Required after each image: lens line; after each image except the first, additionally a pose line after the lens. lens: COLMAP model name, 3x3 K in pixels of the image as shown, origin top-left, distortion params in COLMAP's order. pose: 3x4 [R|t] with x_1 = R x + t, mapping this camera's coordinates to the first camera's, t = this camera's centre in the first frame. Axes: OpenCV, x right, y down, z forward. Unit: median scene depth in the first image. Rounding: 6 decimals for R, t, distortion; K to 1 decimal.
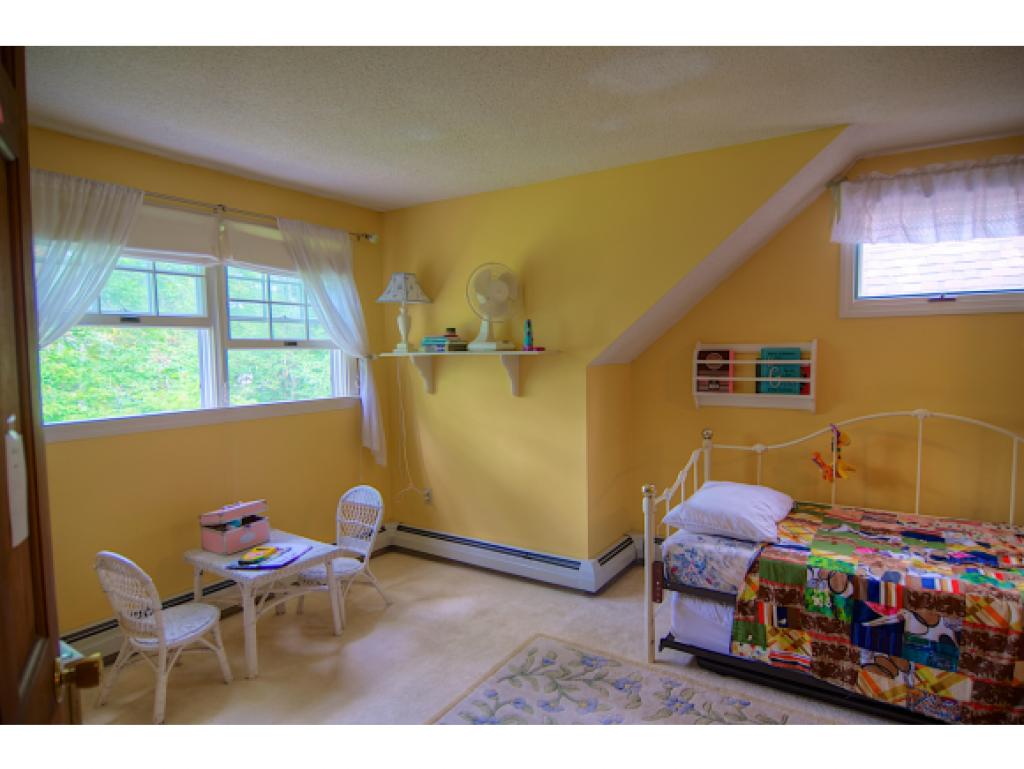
lens RADIAL K [[590.1, 0, 515.2], [0, 590.1, 387.6], [0, 0, 1]] dist [-0.010106, -0.003185]
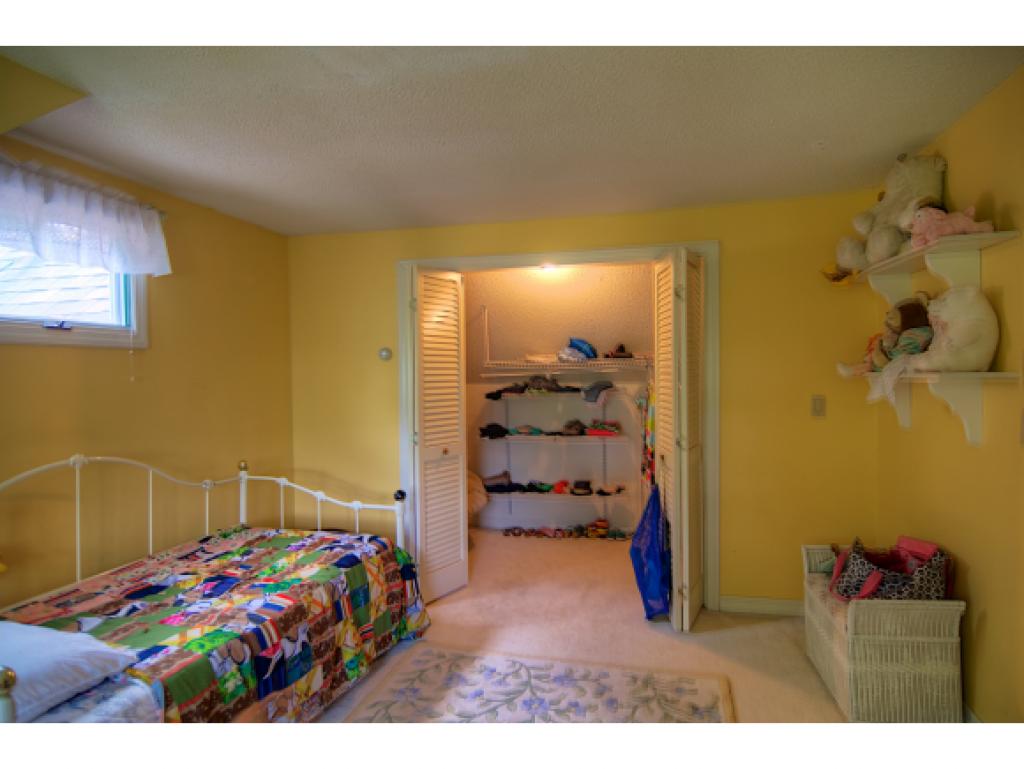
lens RADIAL K [[590.1, 0, 515.2], [0, 590.1, 387.6], [0, 0, 1]] dist [-0.010106, -0.003185]
pose [[-0.304694, -0.011204, 0.952384, -0.385942], [0.077731, 0.996303, 0.036589, -0.054440], [-0.949273, 0.085178, -0.302696, 0.819529]]
